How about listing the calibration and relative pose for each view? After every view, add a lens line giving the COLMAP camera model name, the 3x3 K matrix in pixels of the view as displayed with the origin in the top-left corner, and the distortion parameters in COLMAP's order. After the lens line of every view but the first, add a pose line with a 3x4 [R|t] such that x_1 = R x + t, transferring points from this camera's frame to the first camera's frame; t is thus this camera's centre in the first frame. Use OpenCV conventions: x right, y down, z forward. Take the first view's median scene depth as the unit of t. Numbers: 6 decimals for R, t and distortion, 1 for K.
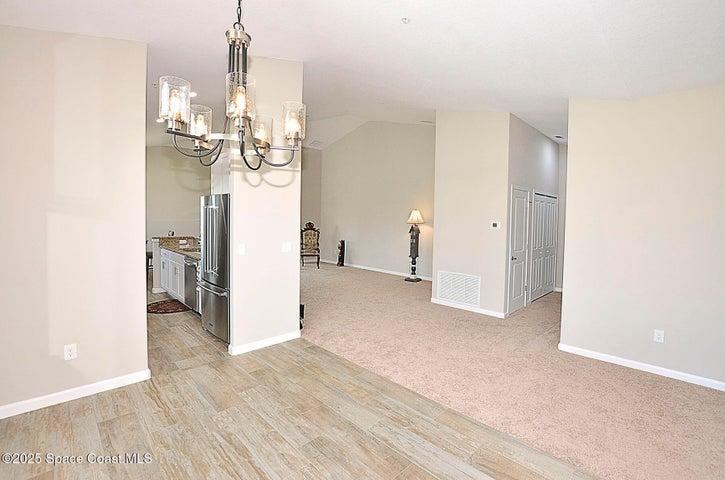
lens RADIAL K [[321.4, 0, 363.6], [0, 321.4, 223.2], [0, 0, 1]] dist [-0.020697, 0.000681]
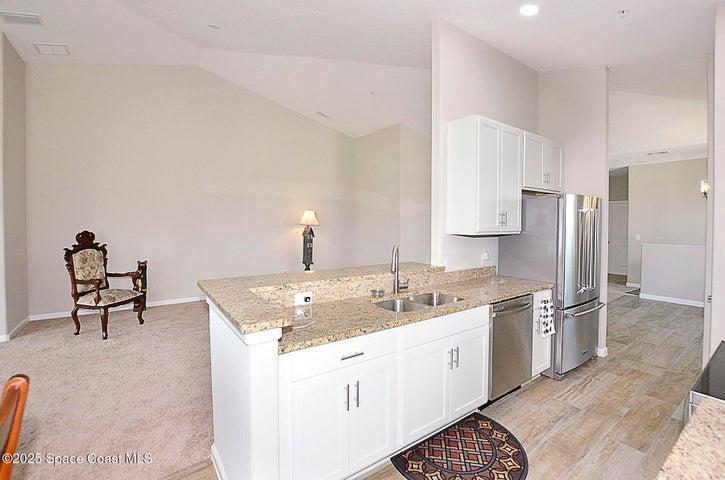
lens RADIAL K [[321.4, 0, 363.6], [0, 321.4, 223.2], [0, 0, 1]] dist [-0.020697, 0.000681]
pose [[0.138010, -0.022161, 0.990183, -0.551542], [0.010817, 0.999724, 0.020867, -0.017435], [-0.990372, 0.007831, 0.138212, 0.587694]]
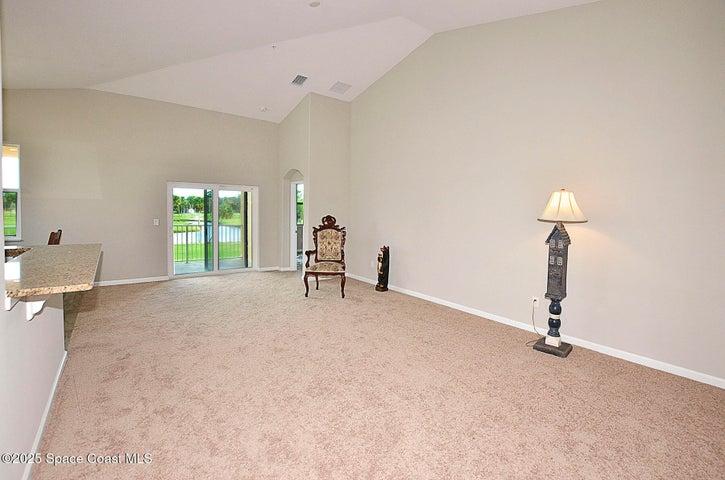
lens RADIAL K [[321.4, 0, 363.6], [0, 321.4, 223.2], [0, 0, 1]] dist [-0.020697, 0.000681]
pose [[0.996055, 0.007303, -0.088435, -0.055416], [-0.004467, 0.999471, 0.032215, -0.007306], [0.088624, -0.031693, 0.995561, 0.437829]]
